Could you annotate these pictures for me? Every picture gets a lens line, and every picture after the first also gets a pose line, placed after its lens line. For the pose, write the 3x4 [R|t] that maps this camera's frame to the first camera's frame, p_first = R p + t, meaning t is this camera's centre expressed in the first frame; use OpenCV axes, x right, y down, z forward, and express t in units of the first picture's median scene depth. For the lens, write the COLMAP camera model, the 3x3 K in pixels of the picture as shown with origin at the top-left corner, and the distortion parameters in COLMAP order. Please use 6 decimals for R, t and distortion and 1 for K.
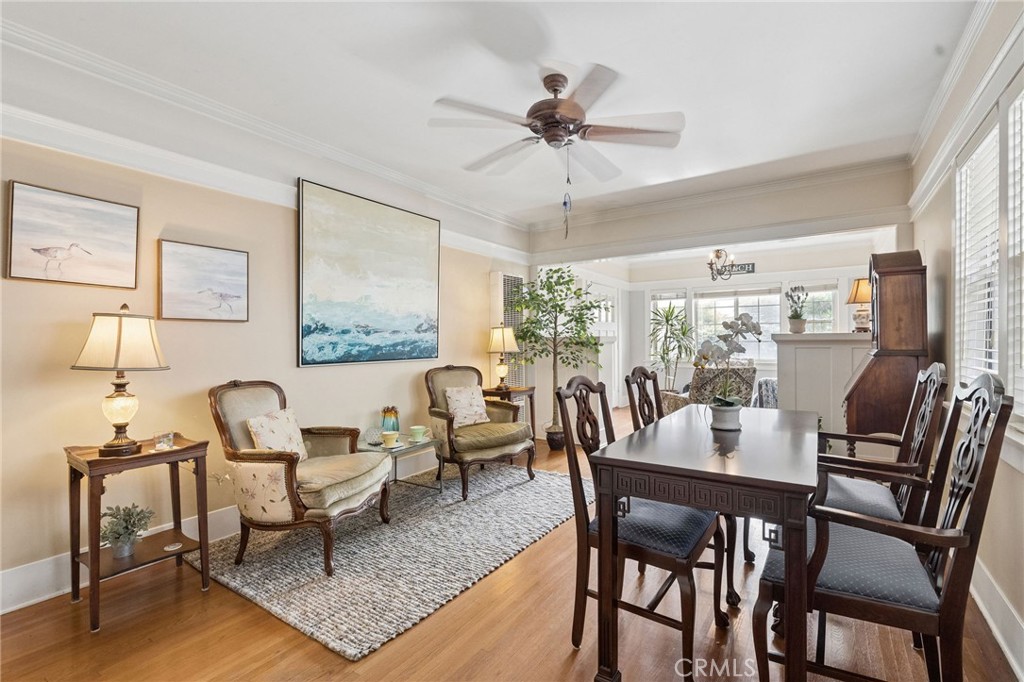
lens RADIAL K [[451.3, 0, 560.2], [0, 451.3, 344.7], [0, 0, 1]] dist [0.000529, -0.000084]
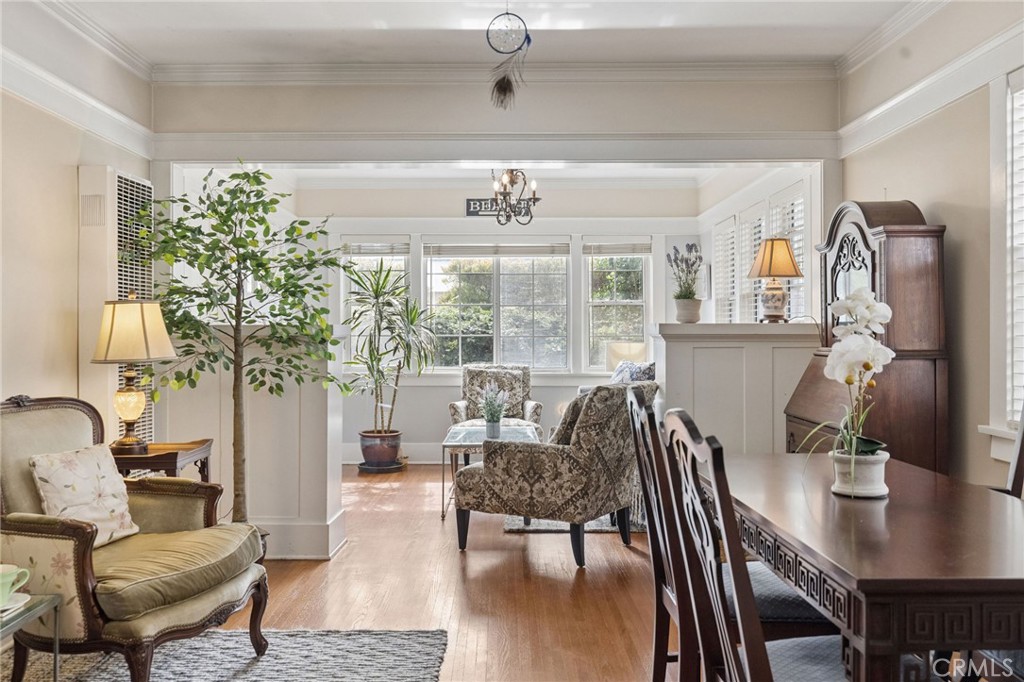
lens RADIAL K [[855.6, 0, 516.2], [0, 855.6, 331.3], [0, 0, 1]] dist [0.002300, -0.000128]
pose [[0.853011, 0.005873, 0.521860, -0.329970], [0.000584, 0.999925, -0.012207, -0.000822], [-0.521893, 0.010718, 0.852944, 0.197287]]
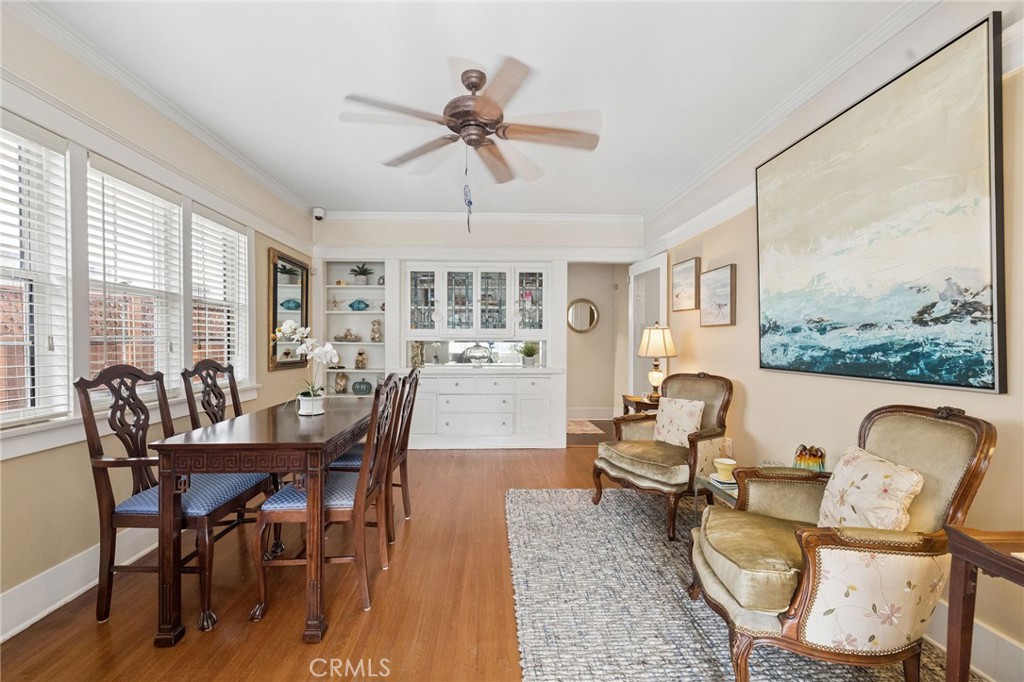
lens RADIAL K [[436.9, 0, 501.0], [0, 436.9, 347.6], [0, 0, 1]] dist [0.001409, 0.000104]
pose [[-0.847200, 0.012542, -0.531126, 0.332357], [-0.000924, 0.999685, 0.025081, -0.017311], [0.531273, 0.021739, -0.846922, 1.379626]]
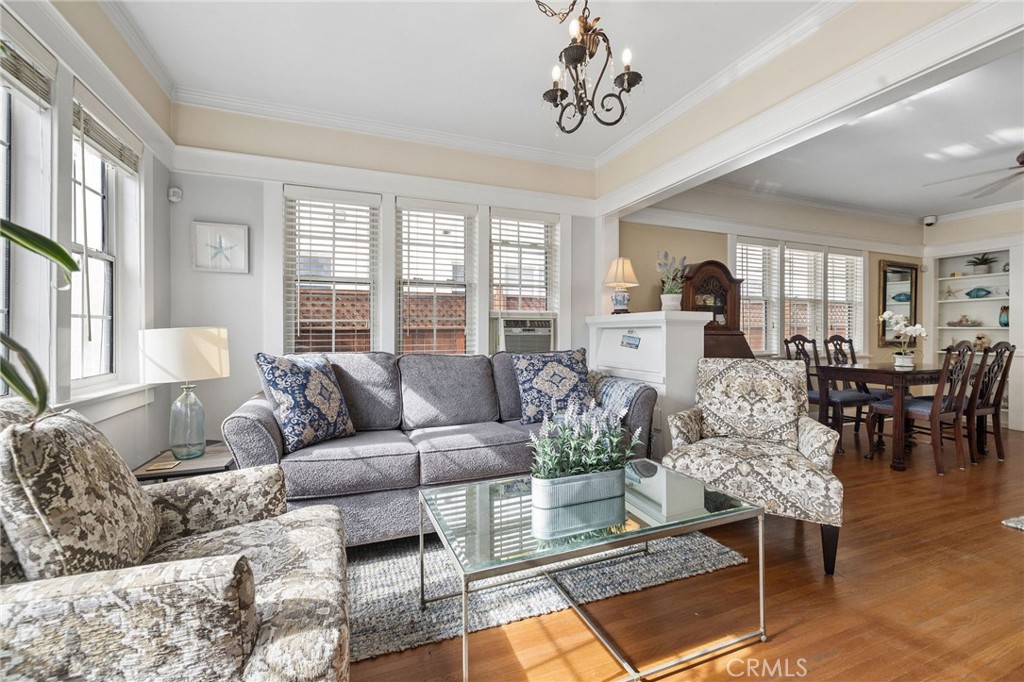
lens RADIAL K [[433.7, 0, 507.7], [0, 433.7, 334.6], [0, 0, 1]] dist [0.000316, 0.000188]
pose [[-0.794166, 0.003509, 0.607690, 0.356691], [0.007855, 0.999959, 0.004492, 0.010682], [-0.607649, 0.008341, -0.794162, 2.243126]]
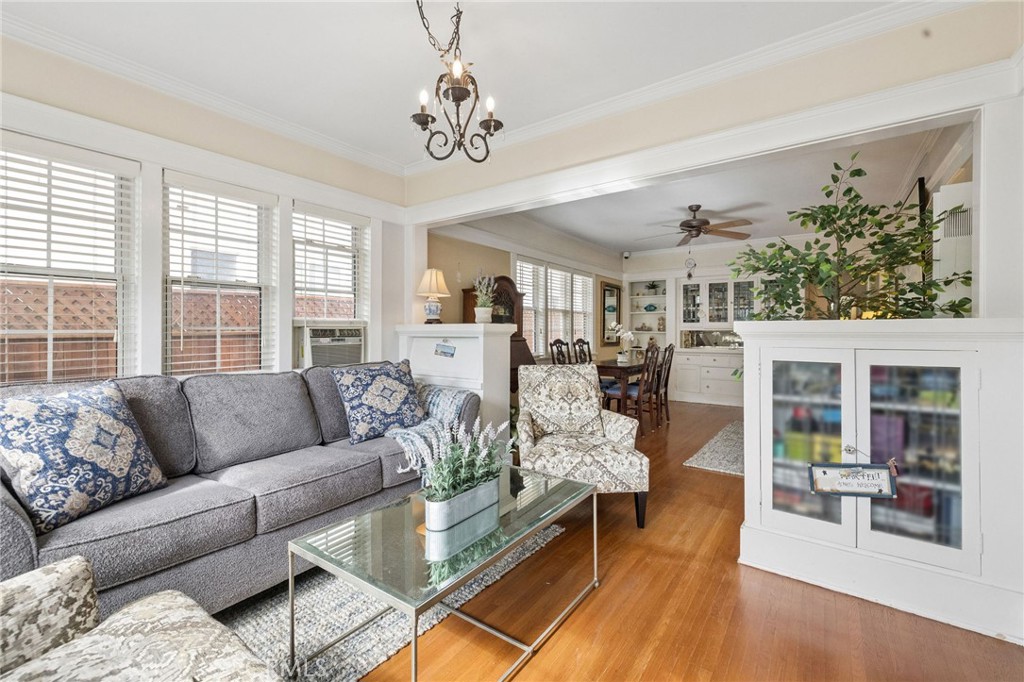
lens RADIAL K [[442.9, 0, 521.5], [0, 442.9, 330.2], [0, 0, 1]] dist [-0.000258, -0.000108]
pose [[-0.997529, 0.004498, 0.070117, 0.483196], [0.004908, 0.999972, 0.005689, -0.021553], [-0.070090, 0.006019, -0.997523, 2.335814]]
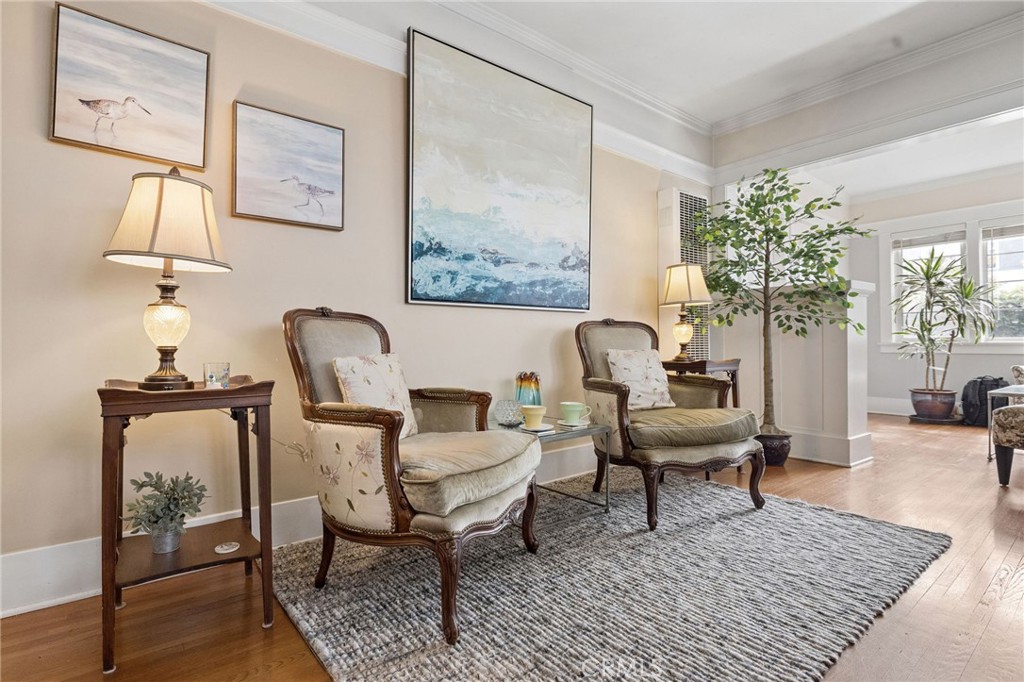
lens RADIAL K [[504.7, 0, 486.8], [0, 504.7, 339.4], [0, 0, 1]] dist [-0.003325, 0.000520]
pose [[0.928544, -0.003610, -0.371206, -0.169809], [-0.002978, 0.999848, -0.017172, 0.110195], [0.371211, 0.017050, 0.928392, 0.310666]]
